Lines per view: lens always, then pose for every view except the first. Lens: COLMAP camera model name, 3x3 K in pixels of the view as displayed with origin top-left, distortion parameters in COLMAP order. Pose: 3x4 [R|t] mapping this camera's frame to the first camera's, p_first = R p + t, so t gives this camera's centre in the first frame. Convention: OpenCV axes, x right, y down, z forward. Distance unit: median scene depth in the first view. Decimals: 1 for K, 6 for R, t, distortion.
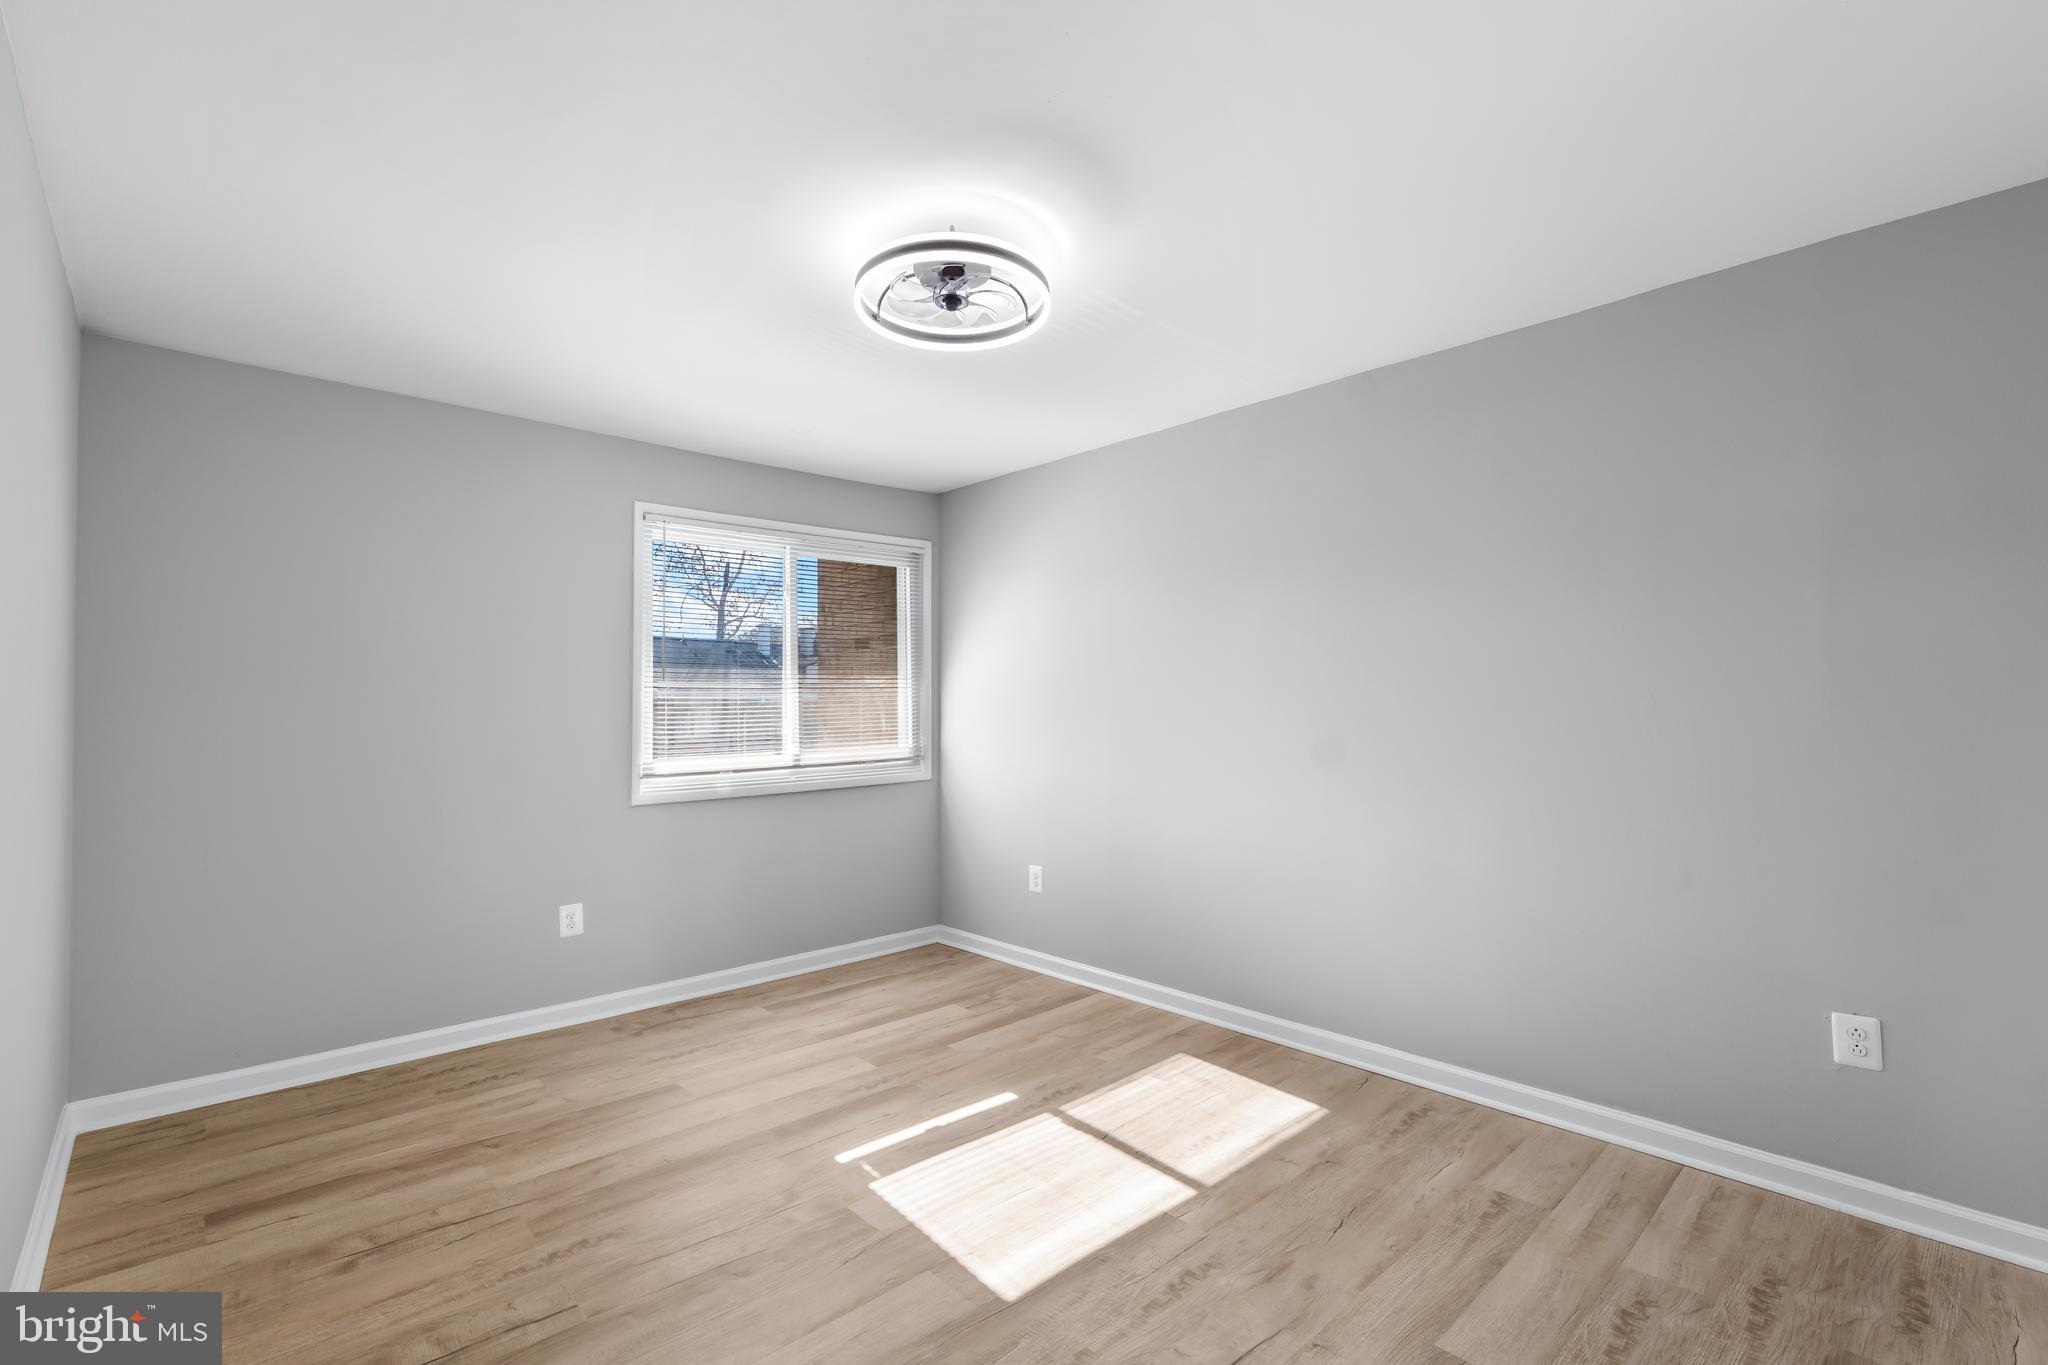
lens RADIAL K [[918.6, 0, 1008.3], [0, 918.6, 709.9], [0, 0, 1]] dist [-0.002688, -0.000226]
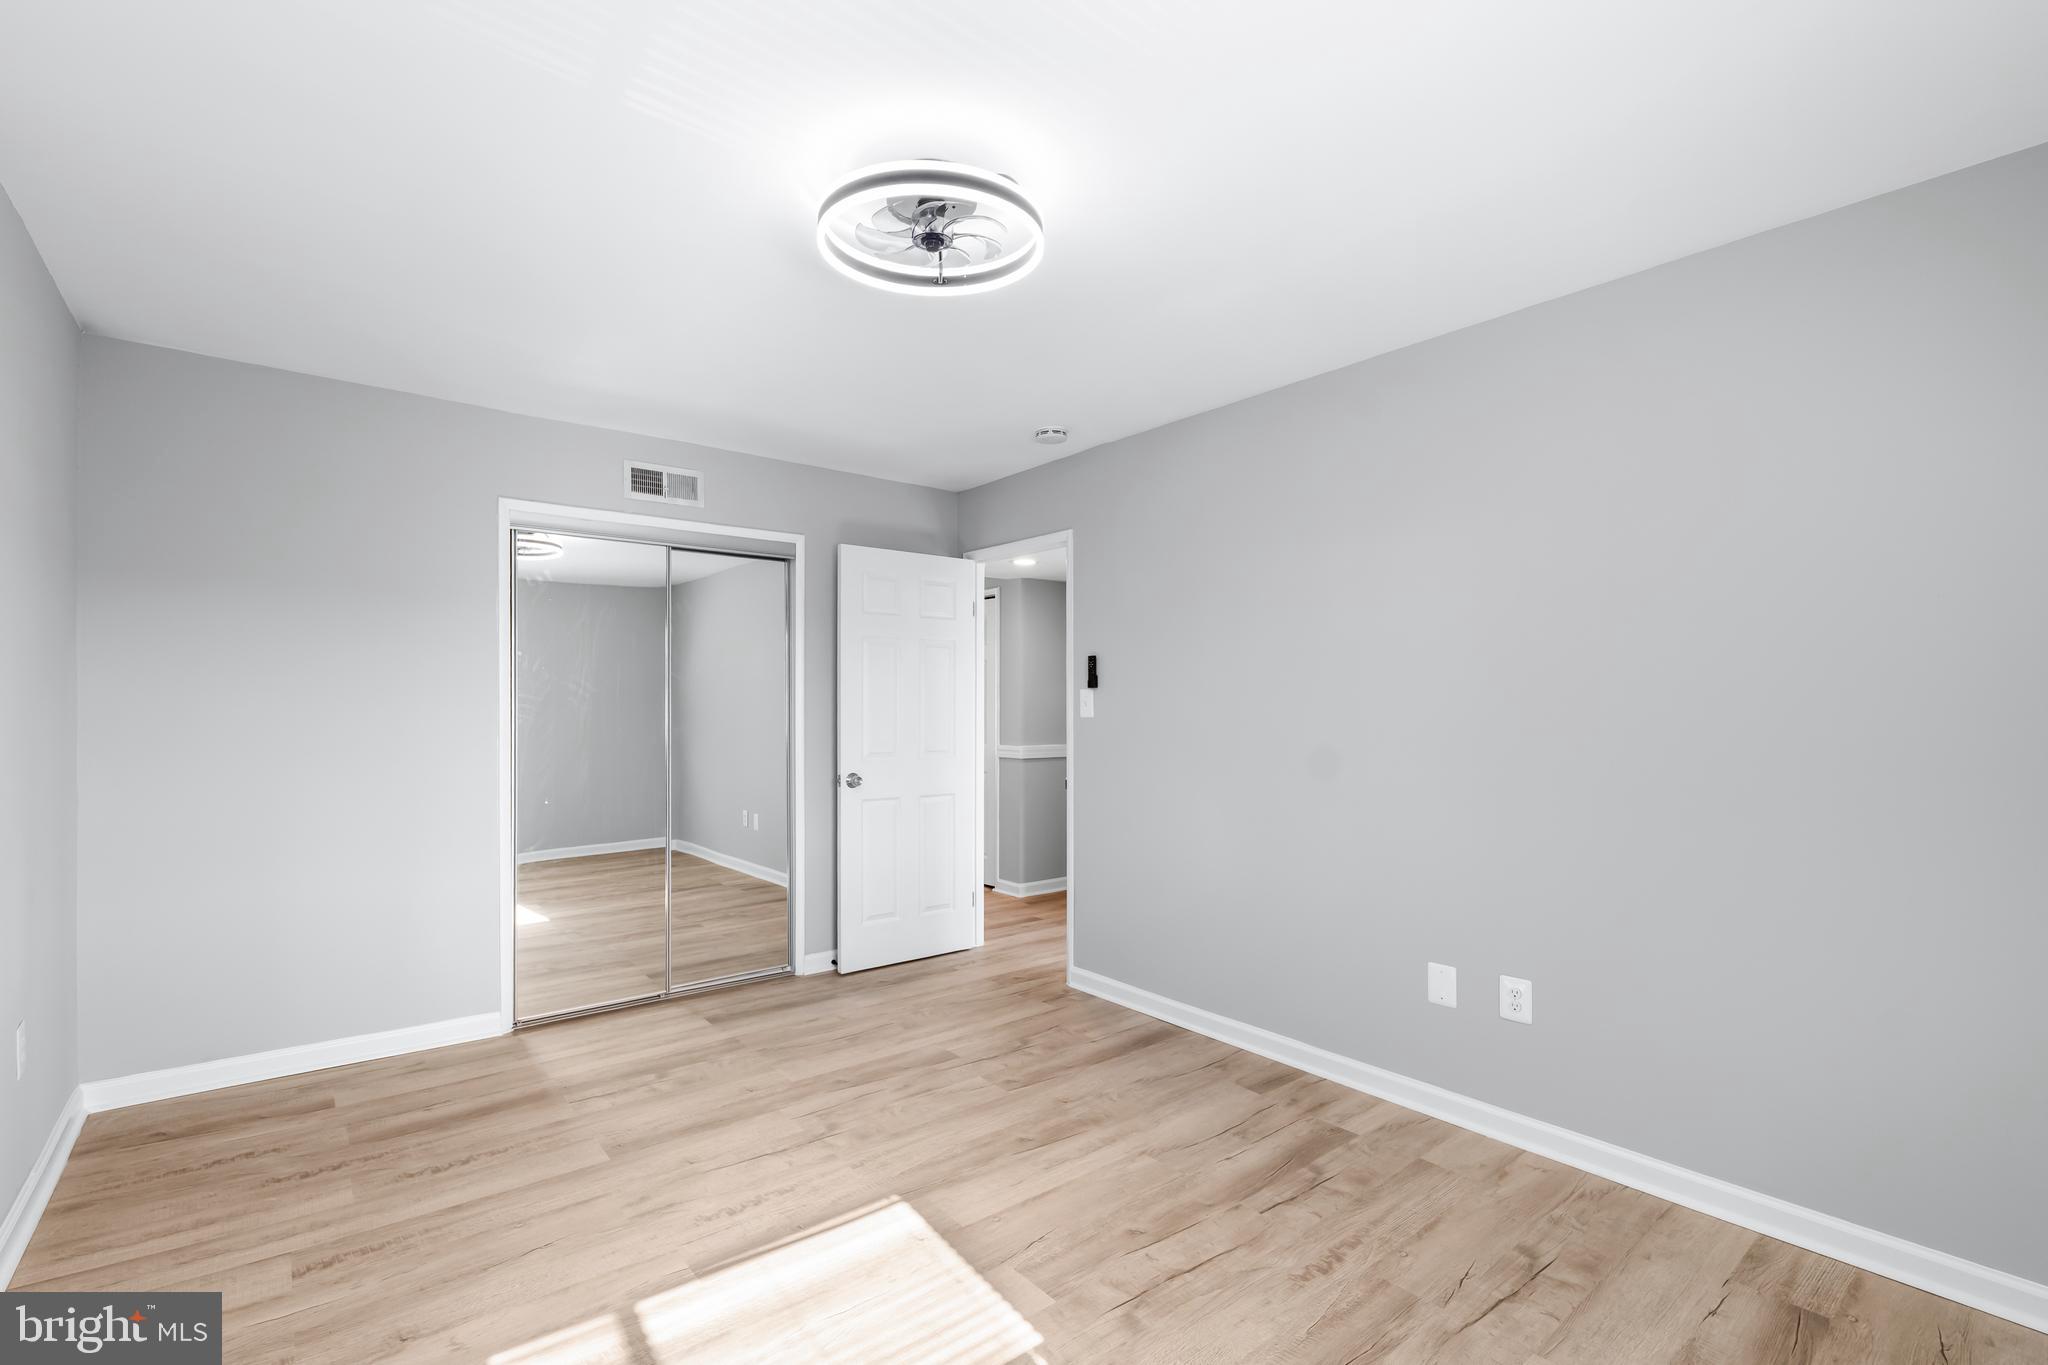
lens RADIAL K [[918.6, 0, 1008.3], [0, 918.6, 709.9], [0, 0, 1]] dist [-0.002688, -0.000226]
pose [[-0.998106, 0.002531, 0.061459, -0.202617], [0.003194, 0.999938, 0.010684, -0.012754], [-0.061429, 0.010860, -0.998052, 2.019430]]
